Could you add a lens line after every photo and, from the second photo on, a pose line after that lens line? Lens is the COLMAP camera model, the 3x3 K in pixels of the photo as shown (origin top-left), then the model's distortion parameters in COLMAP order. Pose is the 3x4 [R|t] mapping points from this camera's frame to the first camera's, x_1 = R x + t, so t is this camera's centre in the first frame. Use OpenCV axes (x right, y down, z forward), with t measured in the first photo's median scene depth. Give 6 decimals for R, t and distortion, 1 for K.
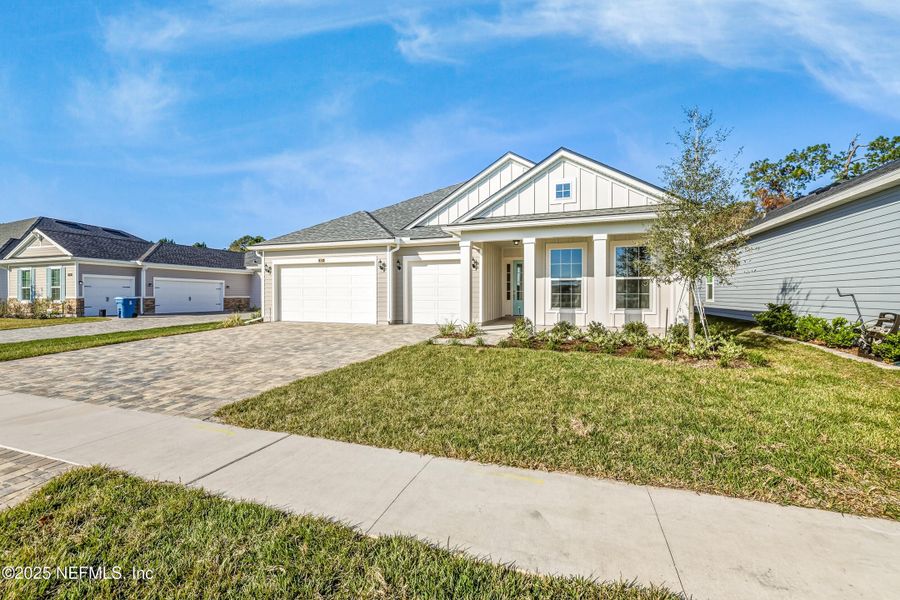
lens RADIAL K [[377.3, 0, 445.1], [0, 377.3, 296.2], [0, 0, 1]] dist [-0.004059, 0.001296]
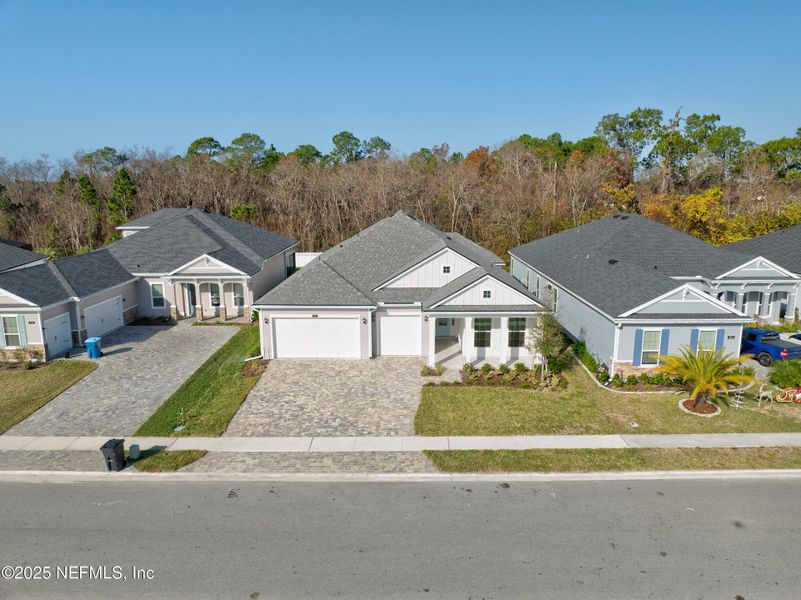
lens RADIAL K [[556.6, 0, 403.0], [0, 556.6, 301.4], [0, 0, 1]] dist [-0.006679, -0.001680]
pose [[0.944596, -0.064676, 0.321800, -0.725994], [0.002172, 0.981605, 0.190909, -0.575044], [-0.328227, -0.179632, 0.927361, -1.072619]]
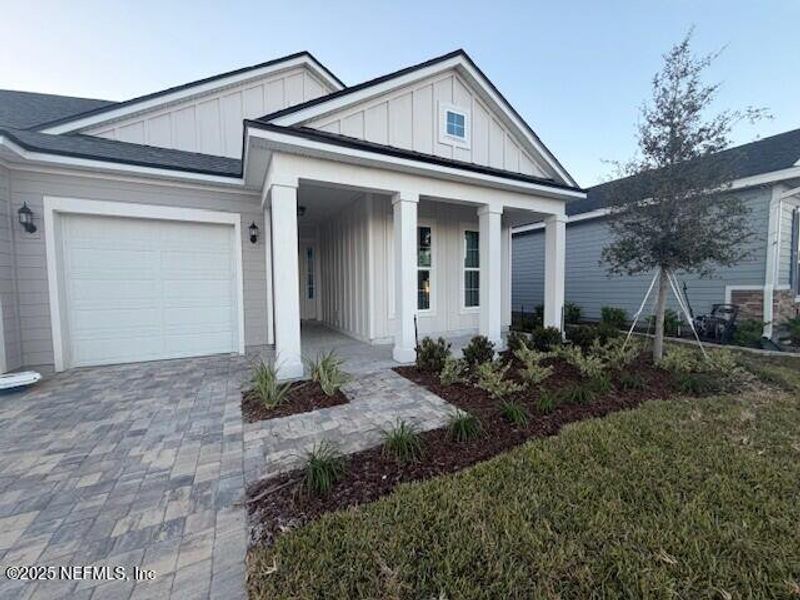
lens RADIAL K [[318.4, 0, 397.9], [0, 318.4, 301.7], [0, 0, 1]] dist [-0.000340, -0.000013]
pose [[0.678757, -0.043085, 0.733098, -0.110302], [0.014705, 0.998875, 0.045089, -0.010085], [-0.734215, -0.019824, 0.678627, 0.525820]]
